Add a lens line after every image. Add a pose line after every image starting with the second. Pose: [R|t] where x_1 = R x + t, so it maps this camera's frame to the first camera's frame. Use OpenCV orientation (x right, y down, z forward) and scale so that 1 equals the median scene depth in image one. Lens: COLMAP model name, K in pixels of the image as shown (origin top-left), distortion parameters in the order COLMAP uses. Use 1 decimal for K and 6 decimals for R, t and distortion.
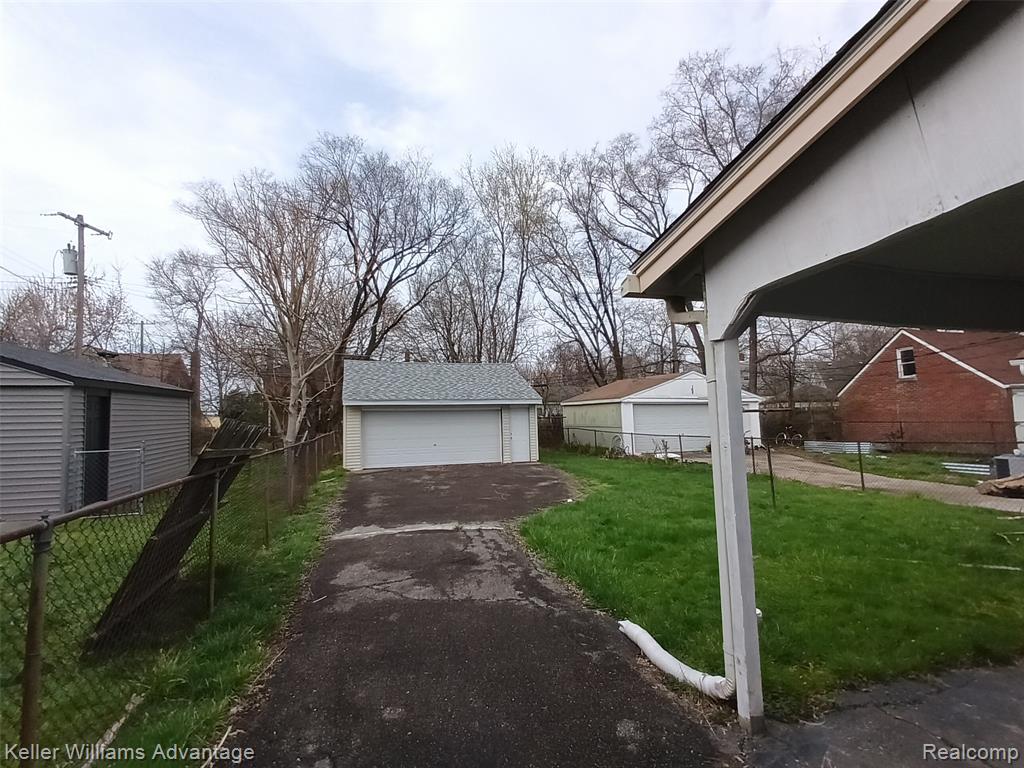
lens RADIAL K [[498.6, 0, 507.9], [0, 498.6, 386.5], [0, 0, 1]] dist [-0.001623, 0.000559]
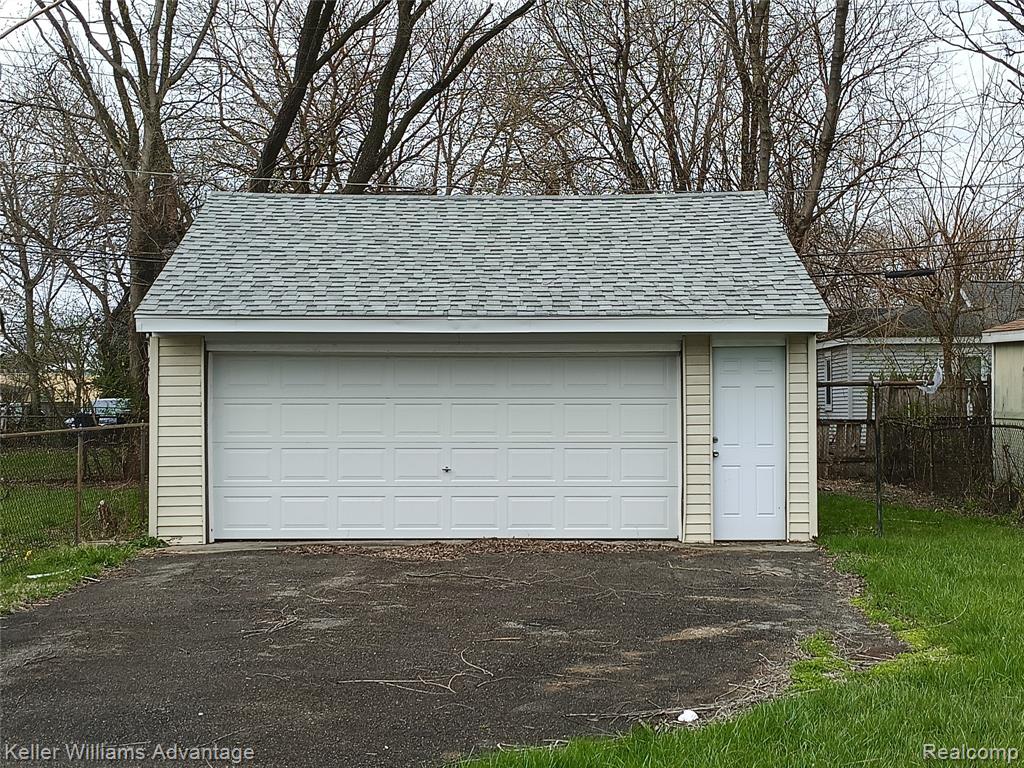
lens RADIAL K [[1515.0, 0, 514.3], [0, 1515.0, 385.1], [0, 0, 1]] dist [0.085427, 0.000000]
pose [[0.956882, 0.015130, -0.290083, 0.158260], [0.001765, 0.998321, 0.057890, 0.016213], [0.290472, -0.055906, 0.955249, 0.169716]]
